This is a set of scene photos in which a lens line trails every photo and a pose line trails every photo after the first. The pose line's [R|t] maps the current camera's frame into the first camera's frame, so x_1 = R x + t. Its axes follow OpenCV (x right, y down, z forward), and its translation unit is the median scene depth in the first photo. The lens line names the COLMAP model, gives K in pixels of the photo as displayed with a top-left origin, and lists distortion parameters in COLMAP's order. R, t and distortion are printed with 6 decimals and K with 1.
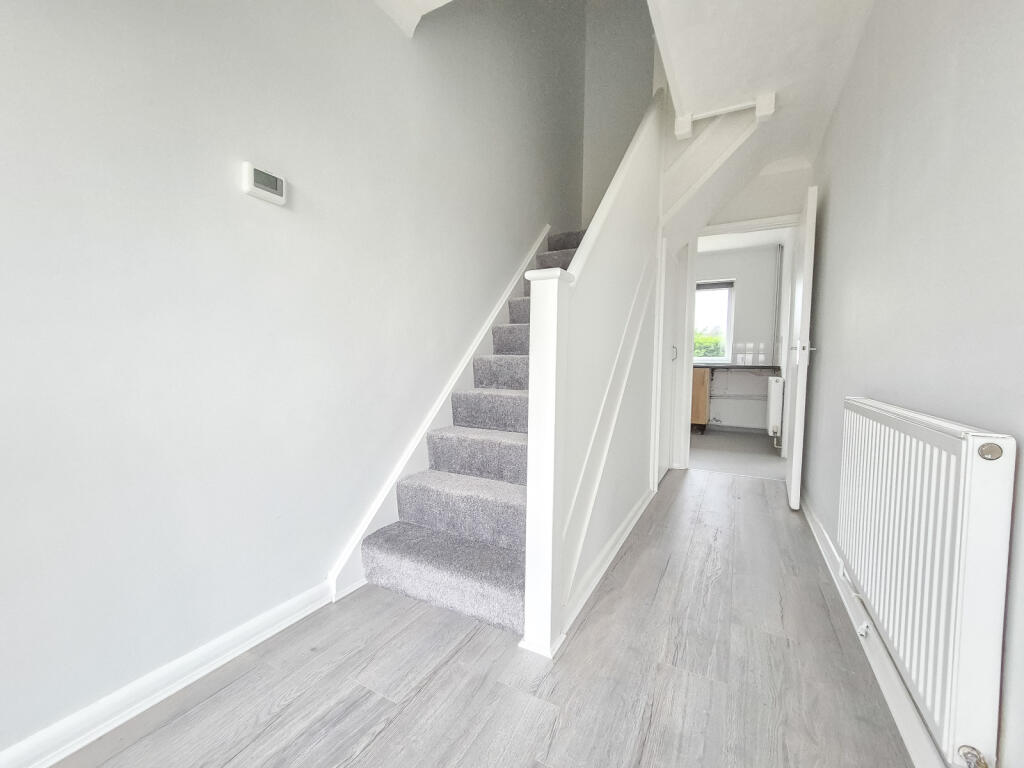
lens RADIAL K [[439.2, 0, 511.4], [0, 439.2, 384.2], [0, 0, 1]] dist [-0.002190, 0.000488]
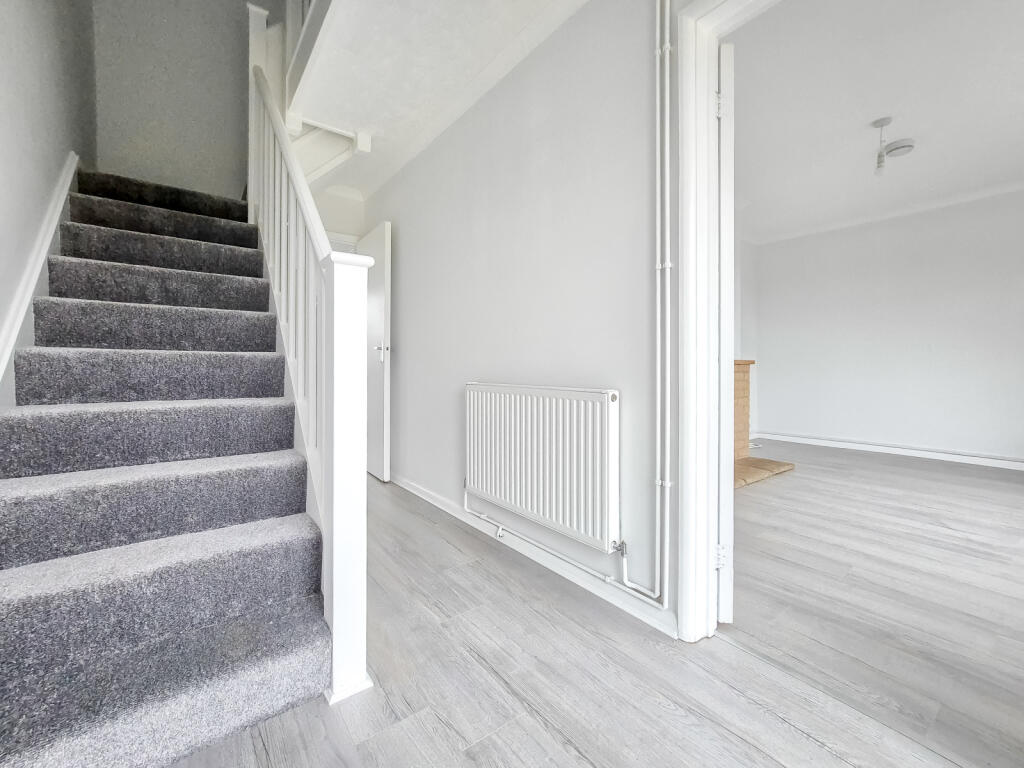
lens RADIAL K [[439.2, 0, 520.9], [0, 439.2, 363.7], [0, 0, 1]] dist [-0.002190, 0.000488]
pose [[0.373262, -0.007626, 0.927695, -0.485637], [0.054360, 0.998428, -0.013665, -0.004119], [-0.926132, 0.055530, 0.373090, 0.269596]]
